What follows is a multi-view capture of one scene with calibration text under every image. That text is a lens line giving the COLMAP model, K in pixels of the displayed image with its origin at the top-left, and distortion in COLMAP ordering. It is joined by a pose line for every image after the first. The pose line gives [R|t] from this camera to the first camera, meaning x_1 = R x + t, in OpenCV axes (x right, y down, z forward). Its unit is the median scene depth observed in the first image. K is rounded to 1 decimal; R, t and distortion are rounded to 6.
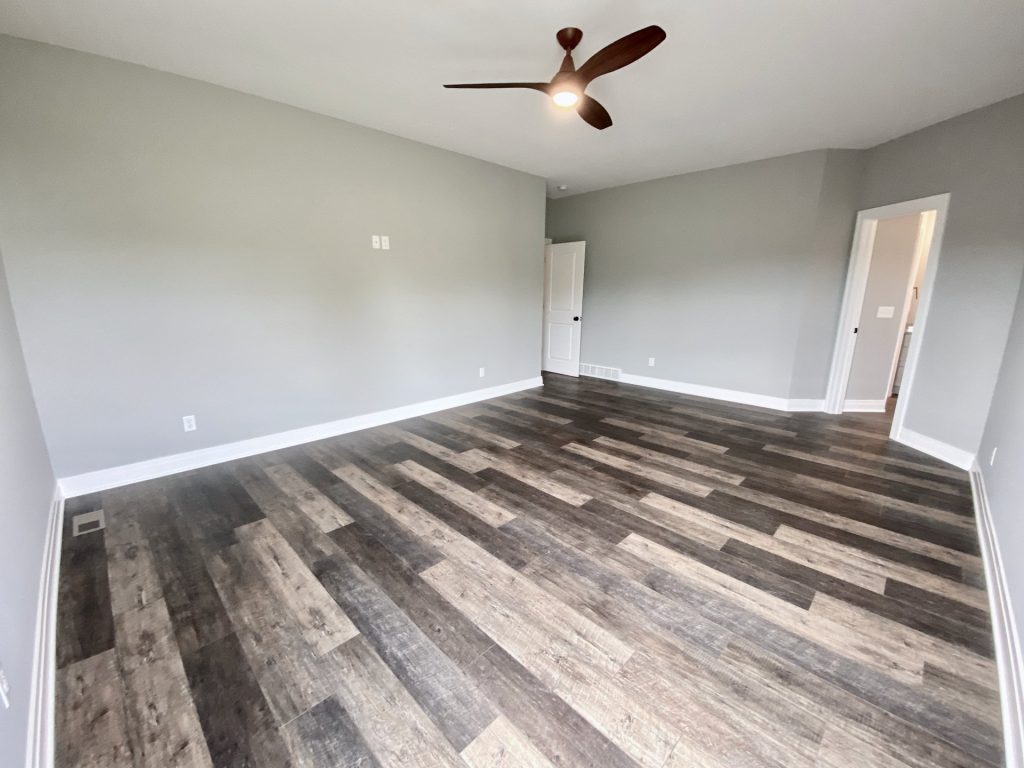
lens RADIAL K [[416.8, 0, 507.8], [0, 416.8, 384.1], [0, 0, 1]] dist [0.024560, -0.022083]
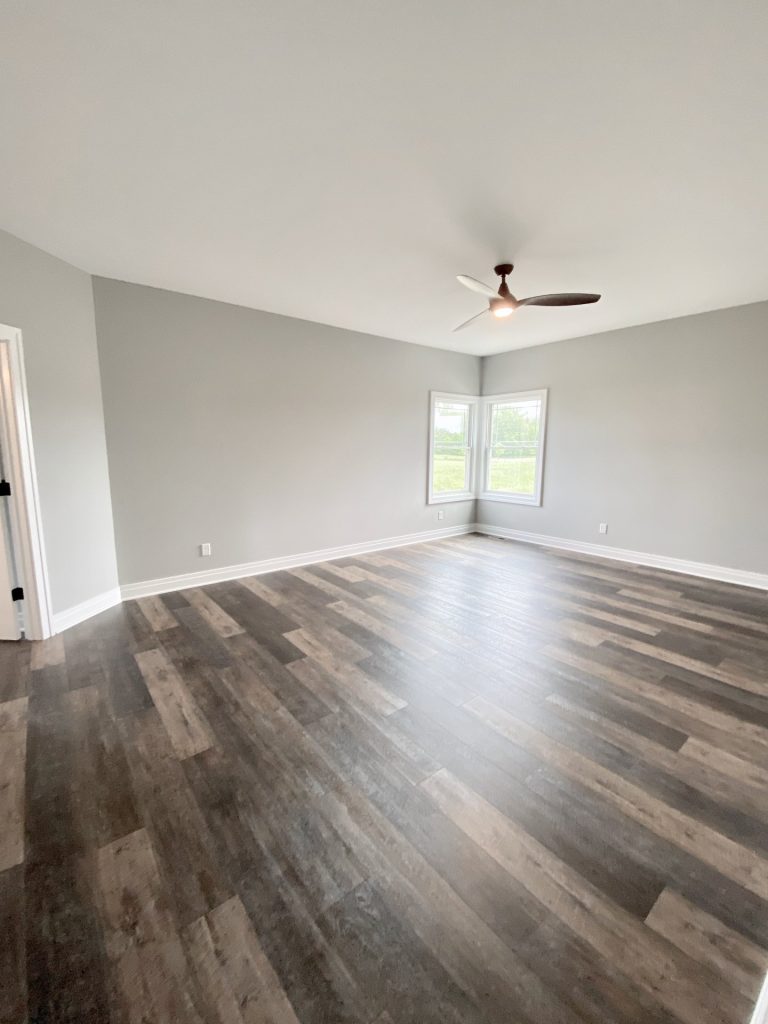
lens RADIAL K [[416.8, 0, 382.1], [0, 416.8, 505.1], [0, 0, 1]] dist [0.024560, -0.022083]
pose [[-0.995196, -0.023863, 0.094954, 0.310941], [0.012137, 0.932295, 0.361496, -0.476162], [-0.097152, 0.360912, -0.927526, 2.028597]]
